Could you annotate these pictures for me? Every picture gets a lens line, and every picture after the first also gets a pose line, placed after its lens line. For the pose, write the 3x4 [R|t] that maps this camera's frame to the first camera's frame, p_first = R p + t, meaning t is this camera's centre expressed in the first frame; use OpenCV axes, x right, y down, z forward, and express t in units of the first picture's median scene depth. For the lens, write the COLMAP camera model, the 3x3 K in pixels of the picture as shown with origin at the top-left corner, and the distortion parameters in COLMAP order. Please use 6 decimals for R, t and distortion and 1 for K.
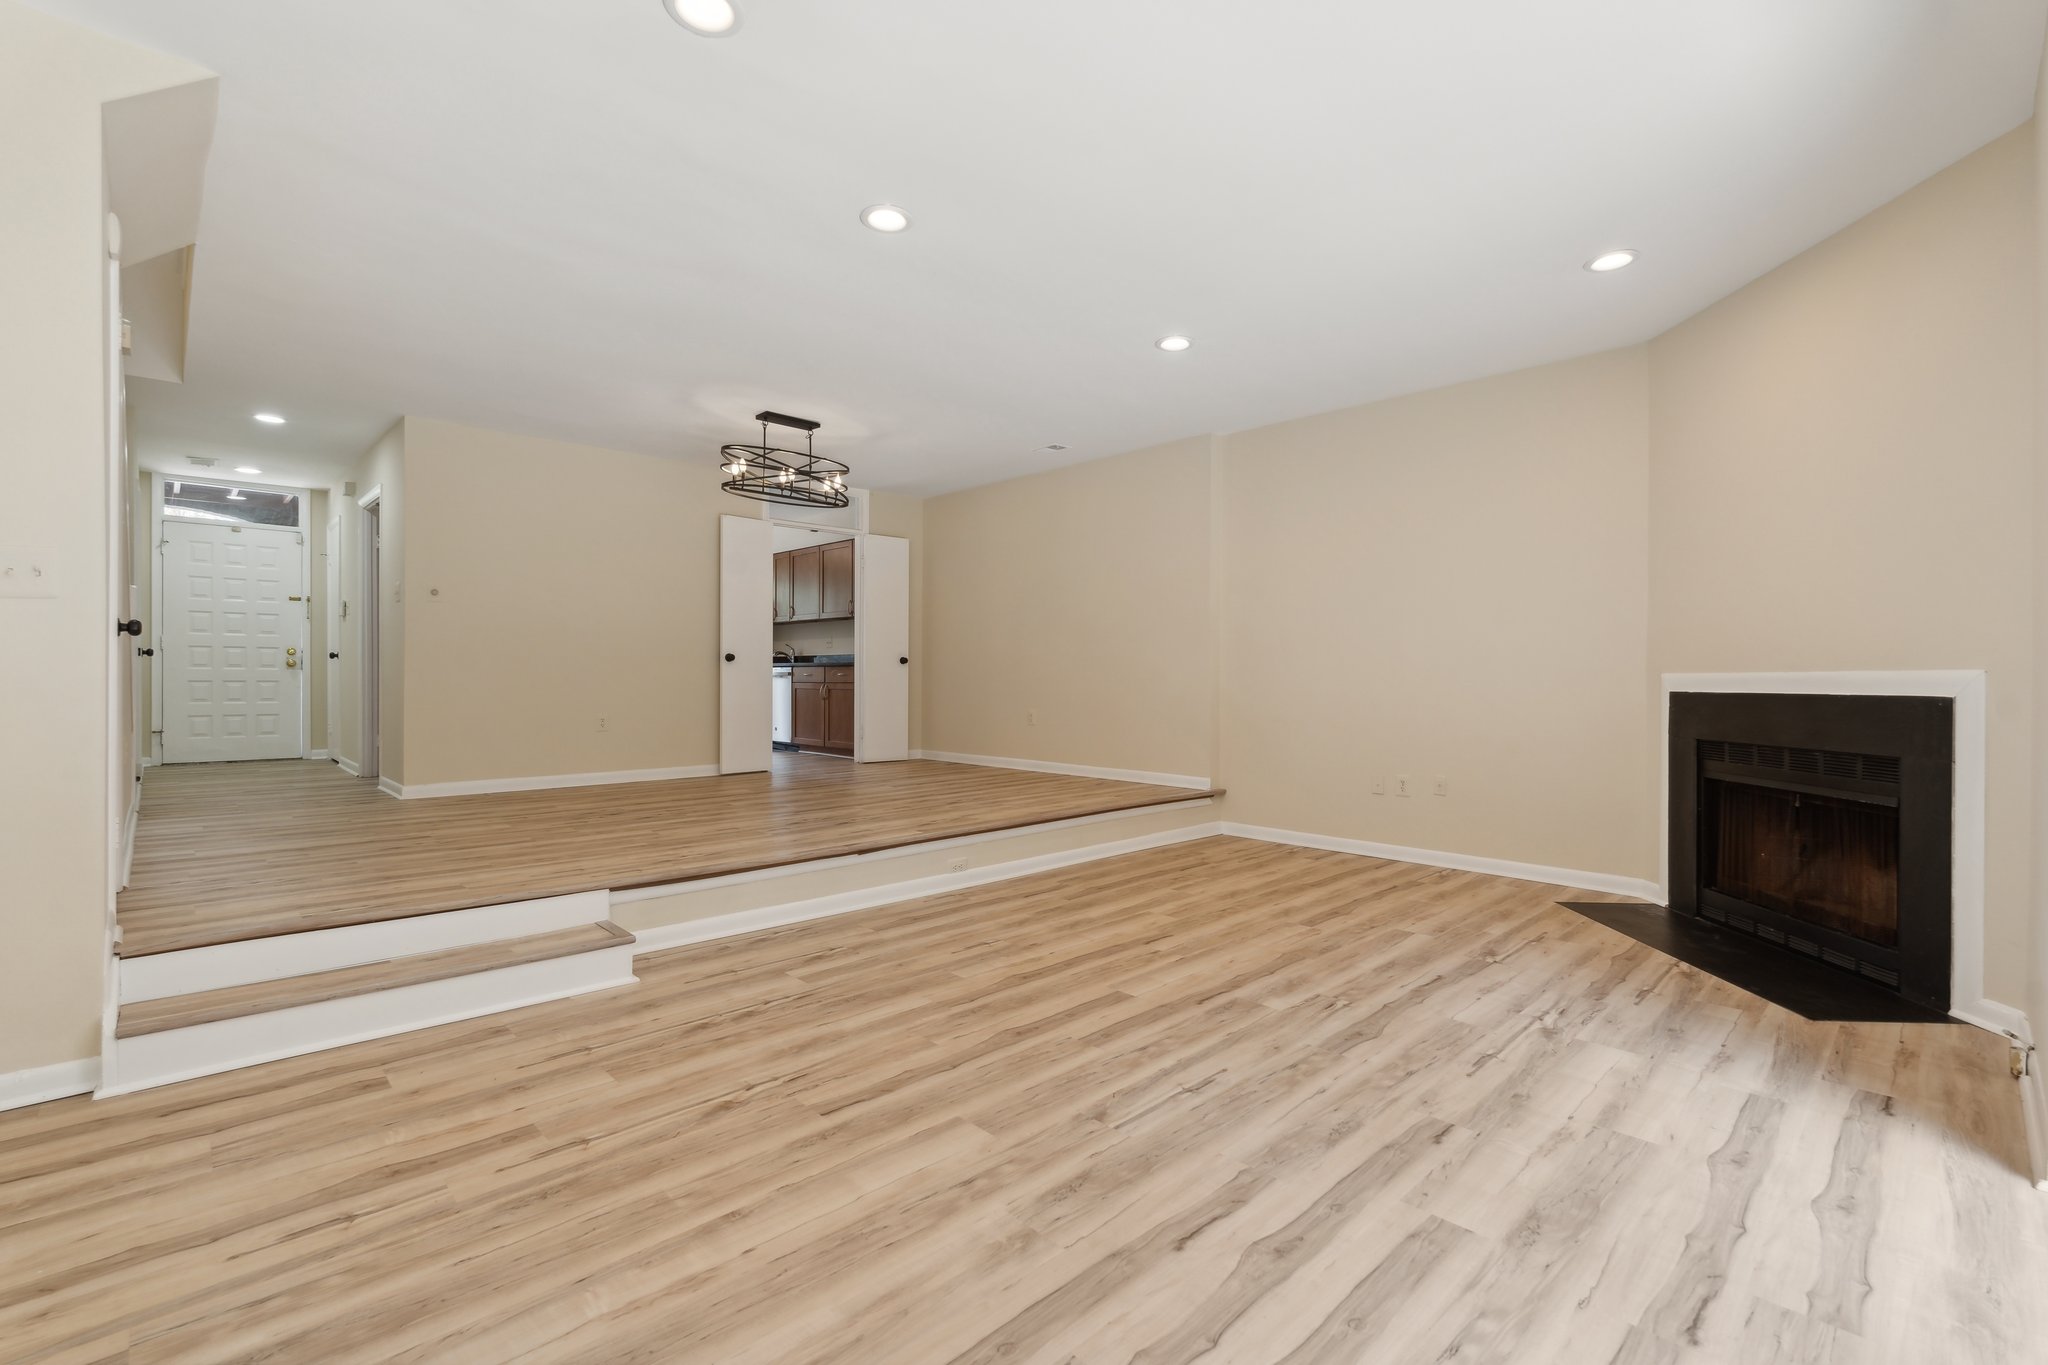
lens RADIAL K [[903.0, 0, 1013.5], [0, 903.0, 690.4], [0, 0, 1]] dist [-0.006247, 0.000329]
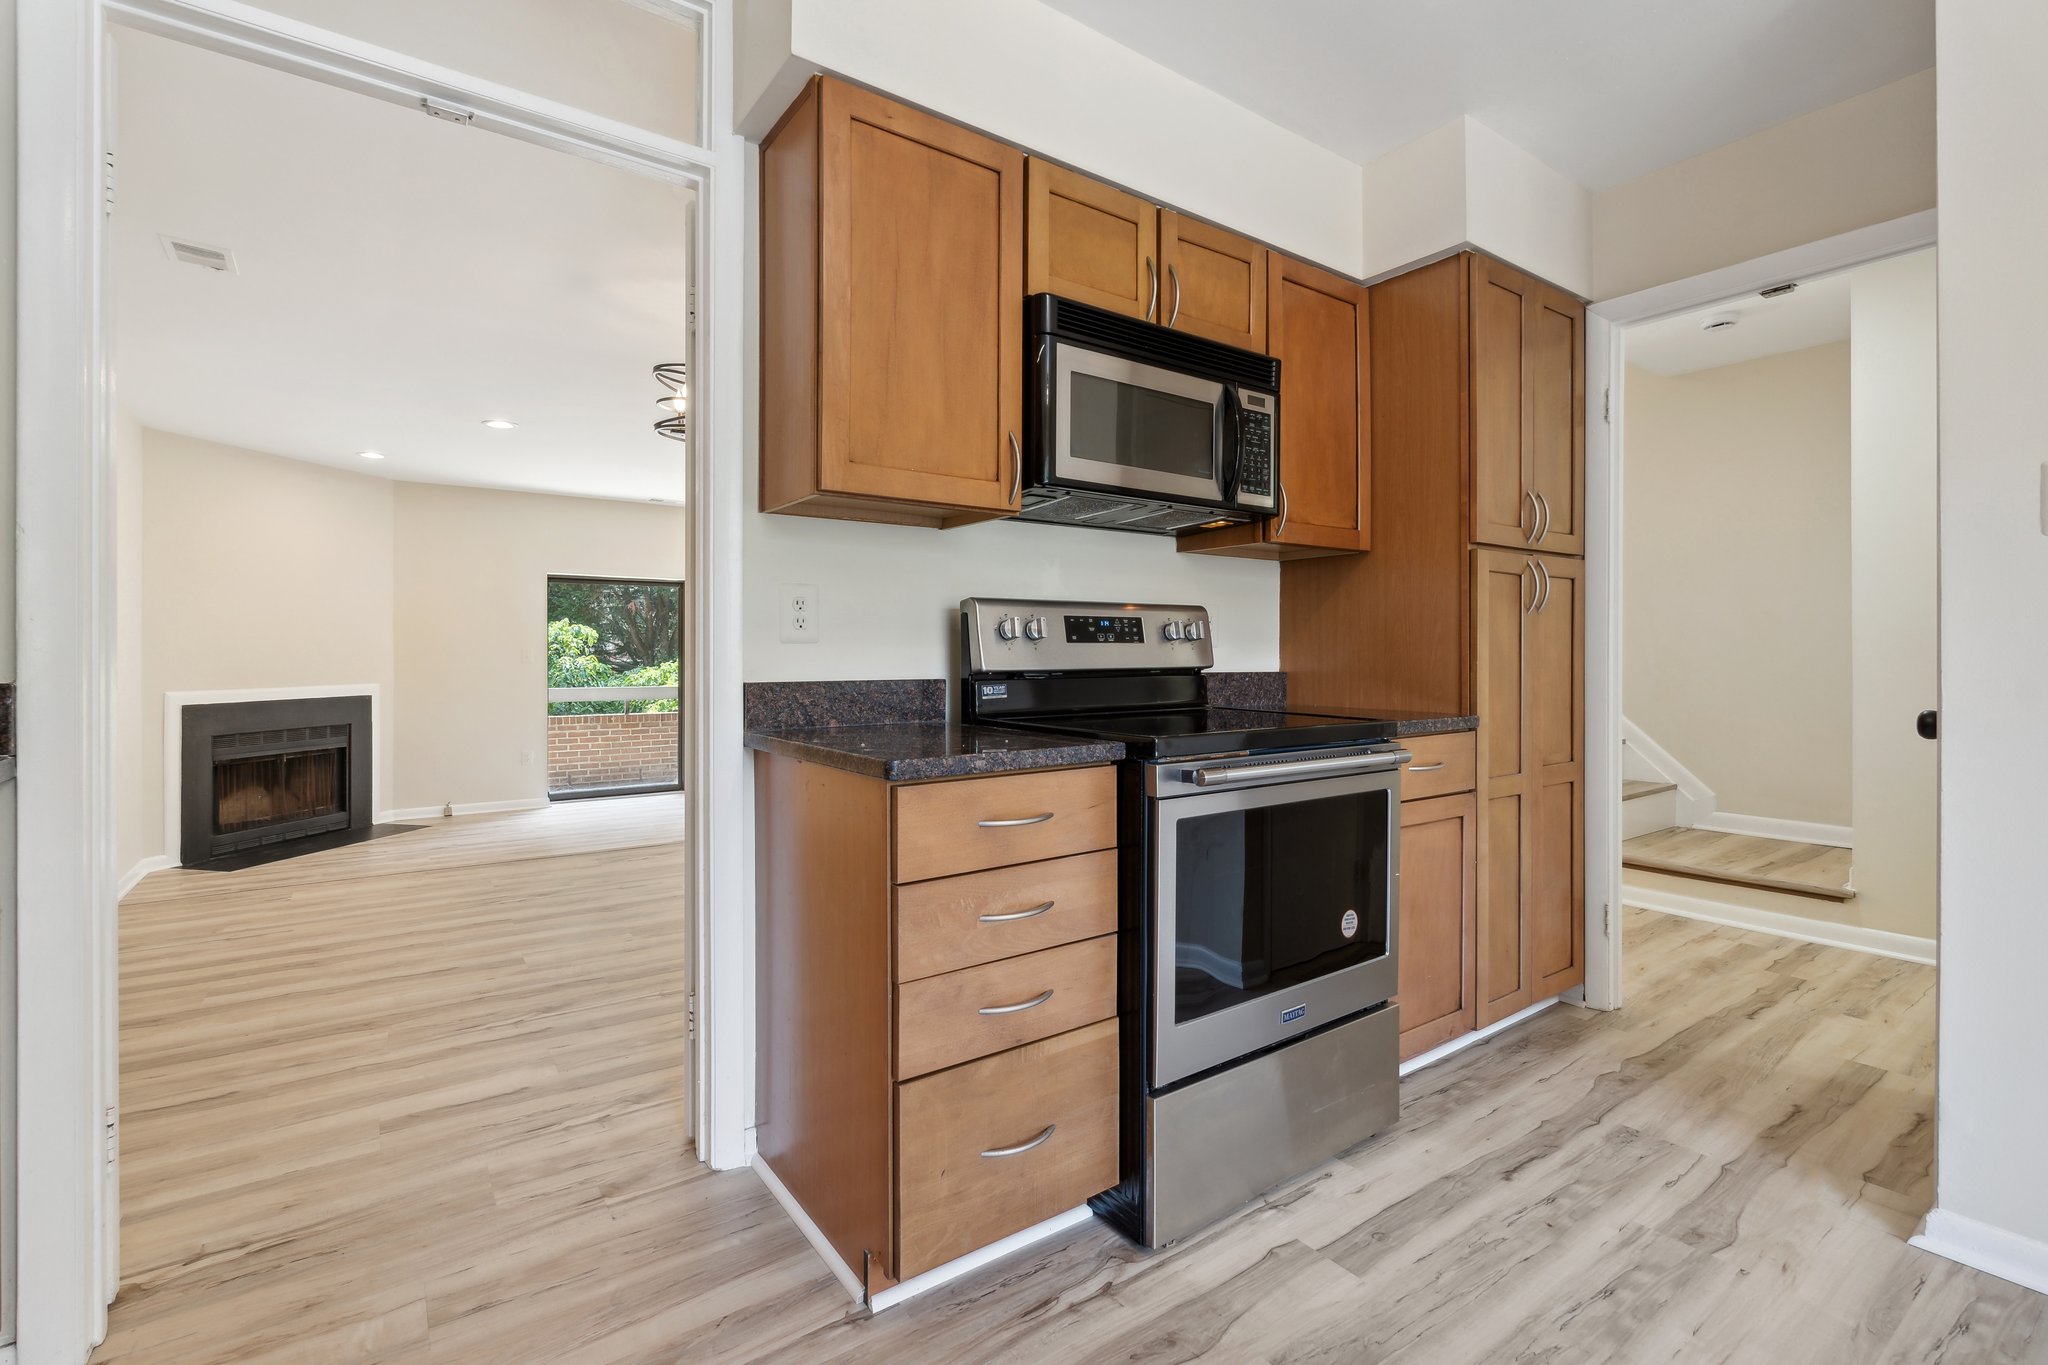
lens RADIAL K [[903.0, 0, 1012.0], [0, 903.0, 646.9], [0, 0, 1]] dist [-0.006247, 0.000329]
pose [[-0.991978, -0.001150, 0.126408, -1.080915], [-0.000579, 0.999989, 0.004547, -0.148253], [-0.126412, 0.004438, -0.991968, 3.471303]]
